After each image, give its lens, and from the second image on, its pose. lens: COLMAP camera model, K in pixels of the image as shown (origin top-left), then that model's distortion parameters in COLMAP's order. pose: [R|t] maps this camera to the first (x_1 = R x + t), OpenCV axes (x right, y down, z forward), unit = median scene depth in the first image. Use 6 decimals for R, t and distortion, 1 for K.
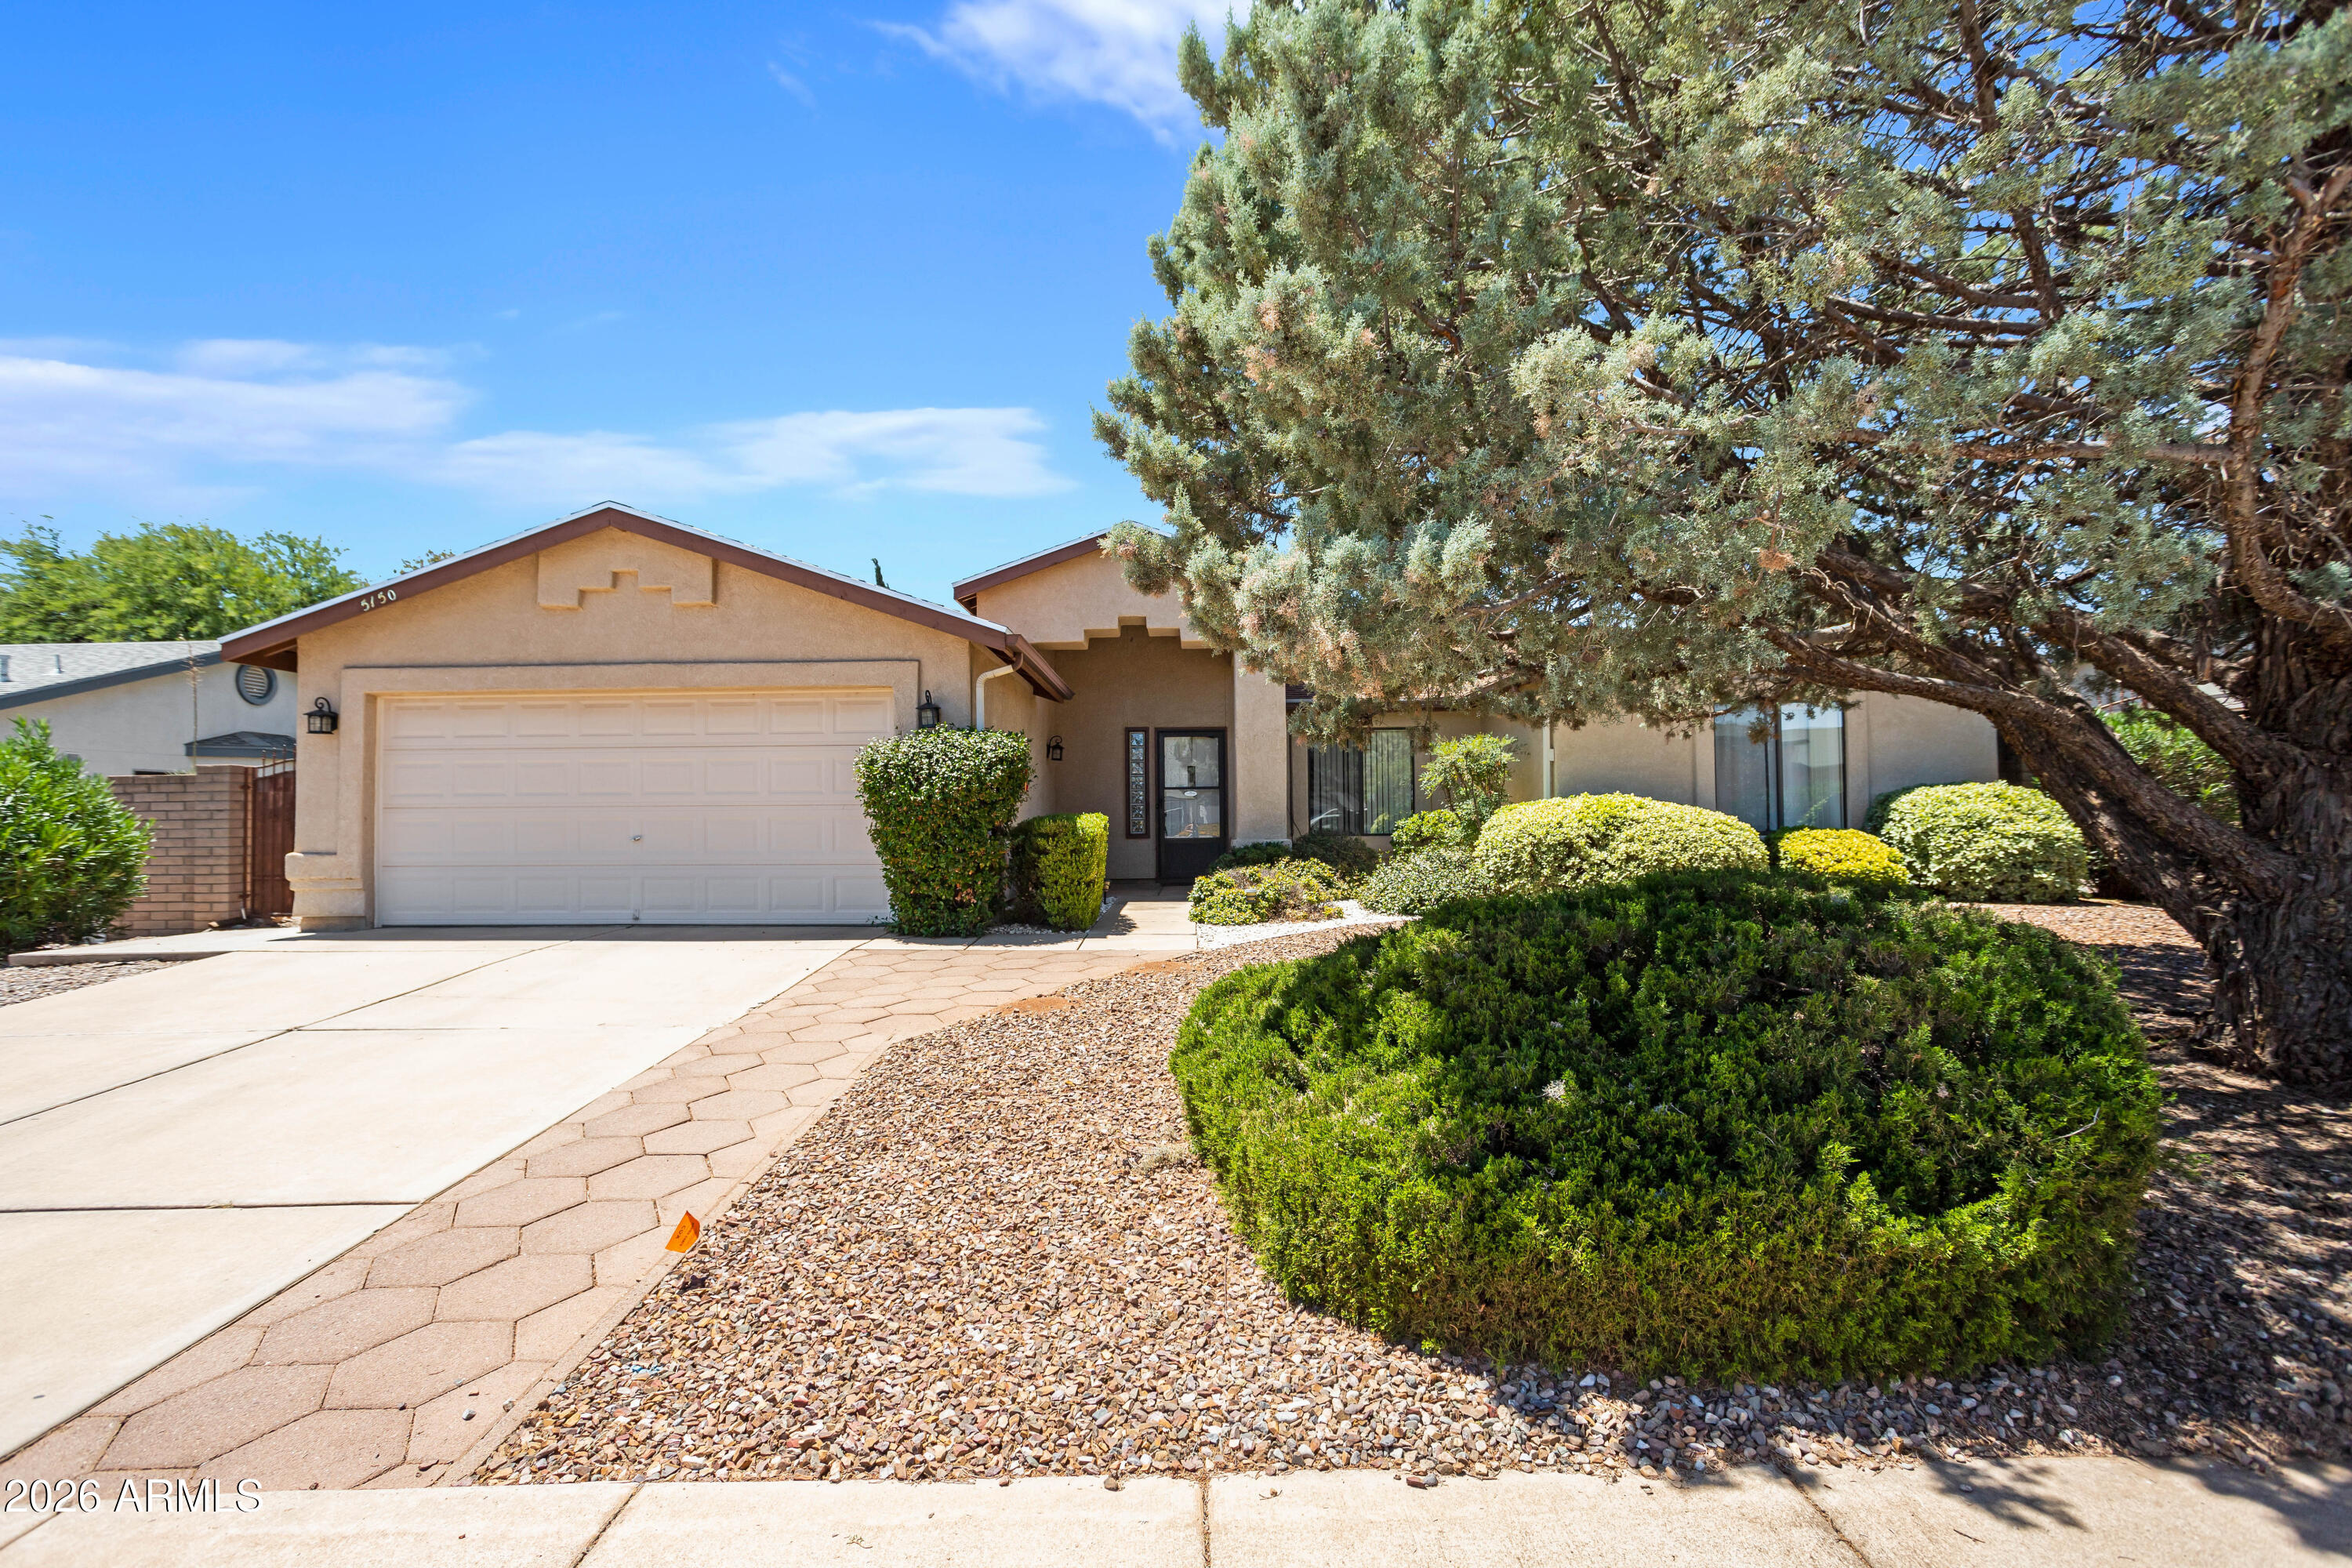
lens RADIAL K [[1168.0, 0, 1176.0], [0, 1168.0, 784.0], [0, 0, 1]] dist [-0.050454, 0.038241]
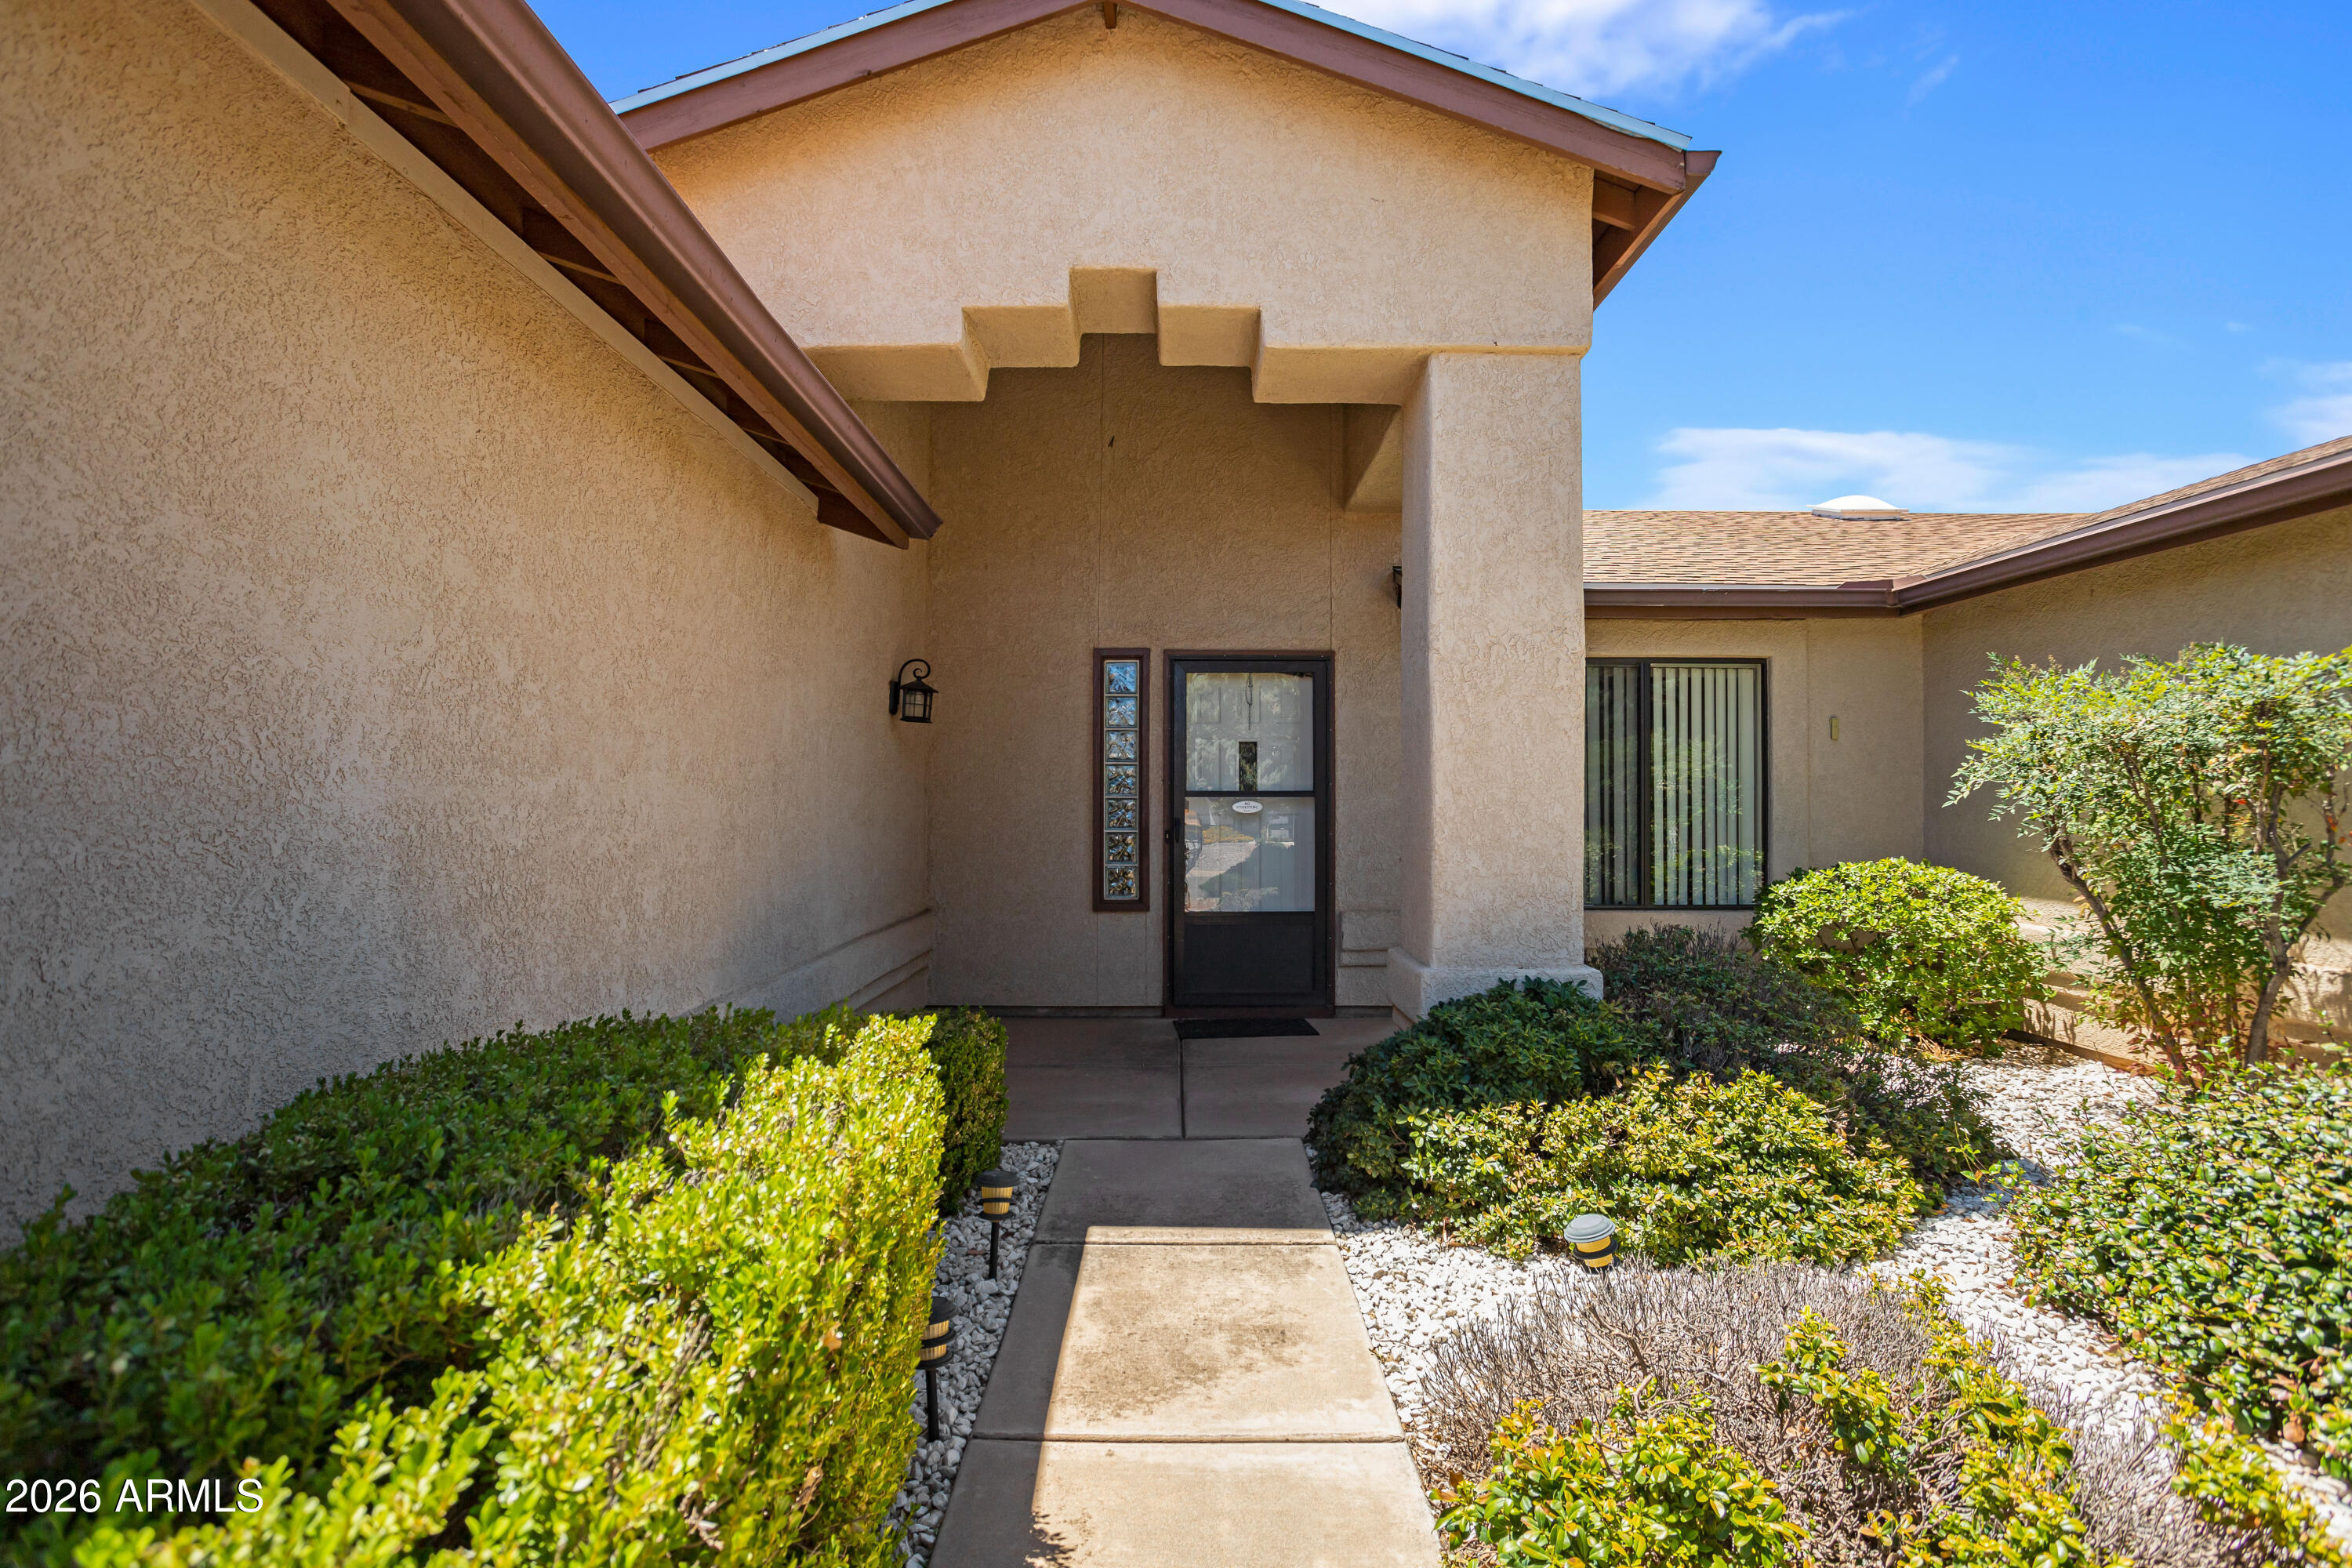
lens RADIAL K [[1176.8, 0, 1182.0], [0, 1176.8, 776.1], [0, 0, 1]] dist [-0.053353, 0.039410]
pose [[0.999570, 0.011865, 0.026827, -0.035116], [-0.012079, 0.999896, 0.007835, -0.009264], [-0.026731, -0.008156, 0.999609, 0.893860]]
